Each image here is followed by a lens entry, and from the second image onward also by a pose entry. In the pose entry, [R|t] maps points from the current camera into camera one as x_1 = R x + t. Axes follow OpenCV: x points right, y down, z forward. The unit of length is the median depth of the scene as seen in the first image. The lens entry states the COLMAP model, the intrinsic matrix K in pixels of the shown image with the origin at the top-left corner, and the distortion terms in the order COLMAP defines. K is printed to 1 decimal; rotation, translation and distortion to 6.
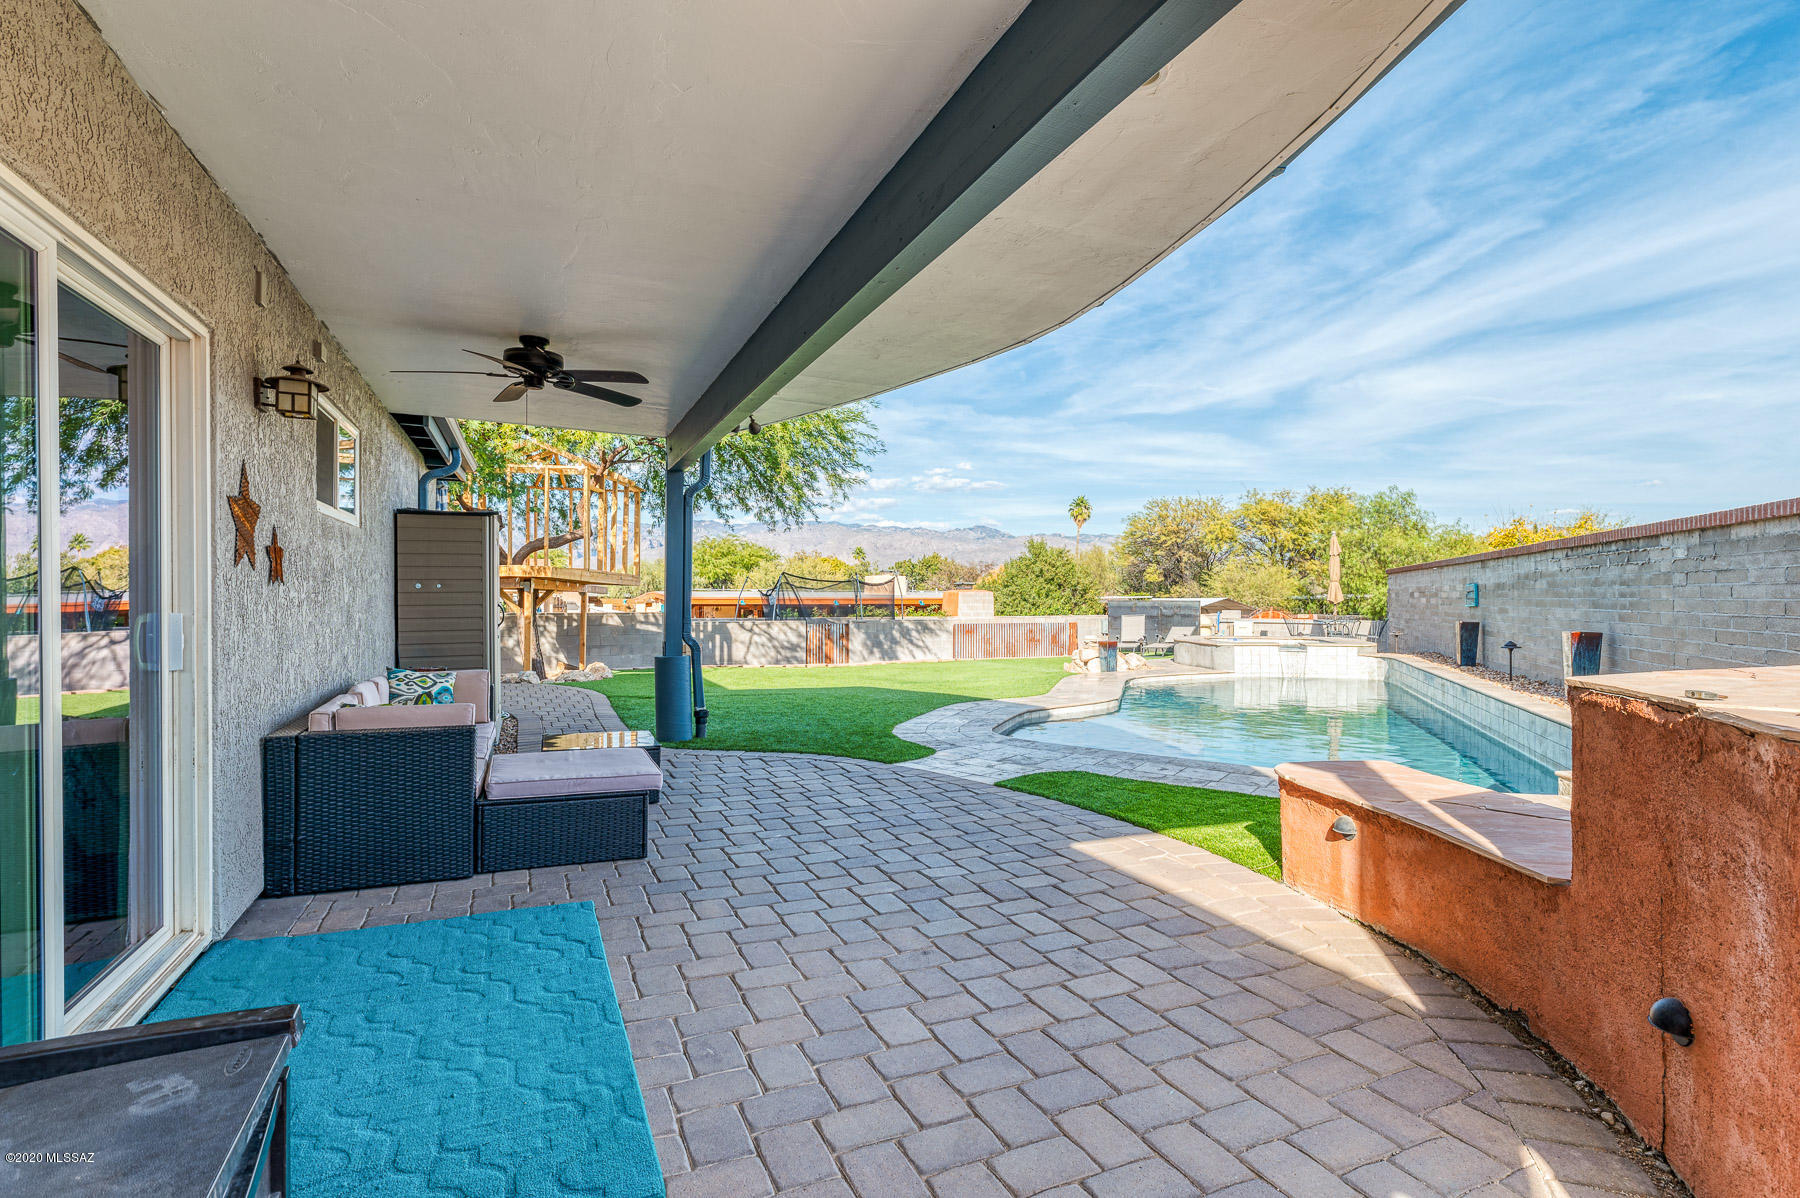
lens RADIAL K [[872.4, 0, 902.7], [0, 872.4, 614.5], [0, 0, 1]] dist [-0.004157, 0.001737]
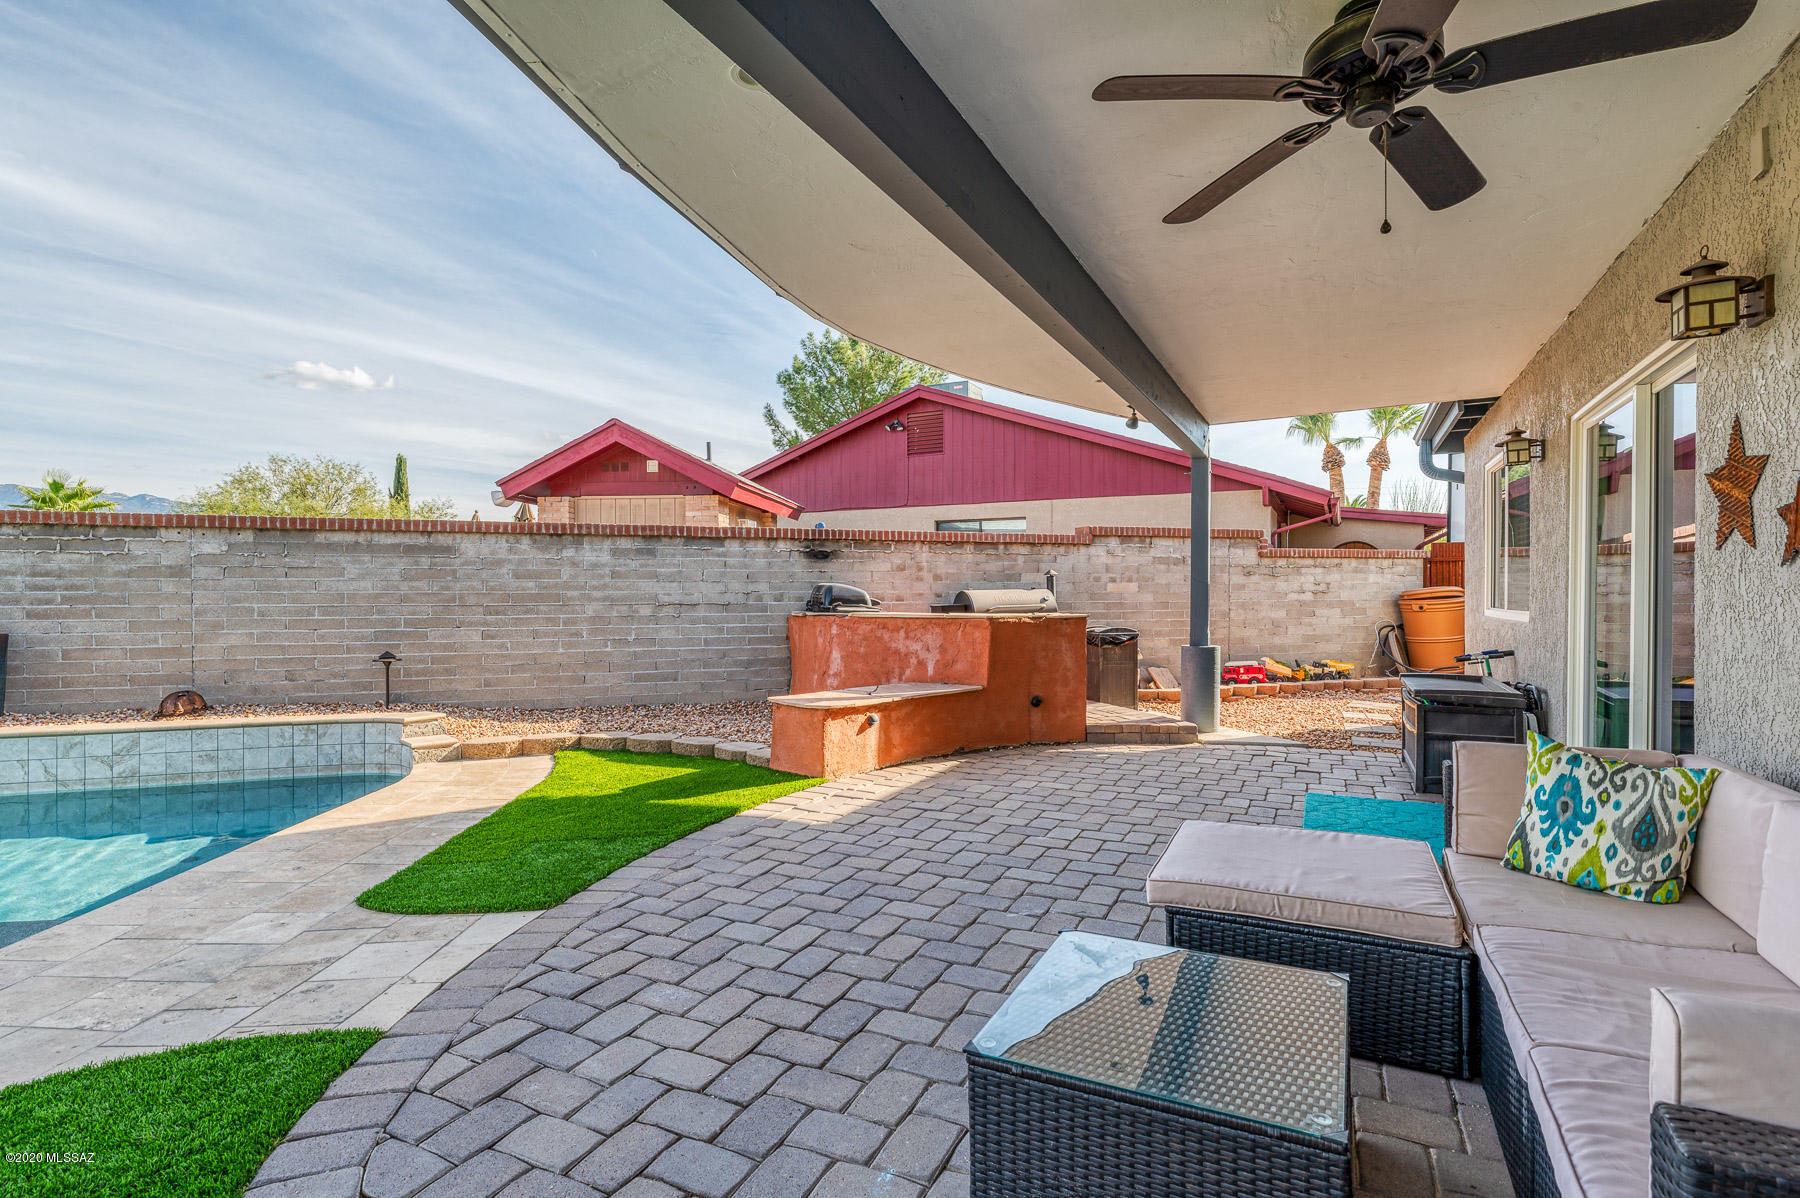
lens RADIAL K [[872.4, 0, 902.1], [0, 872.4, 595.6], [0, 0, 1]] dist [-0.004157, 0.001737]
pose [[-0.652733, -0.001825, 0.757586, -0.143873], [0.017274, 0.999701, 0.017292, -0.005750], [-0.757391, 0.024373, -0.652506, 0.351679]]
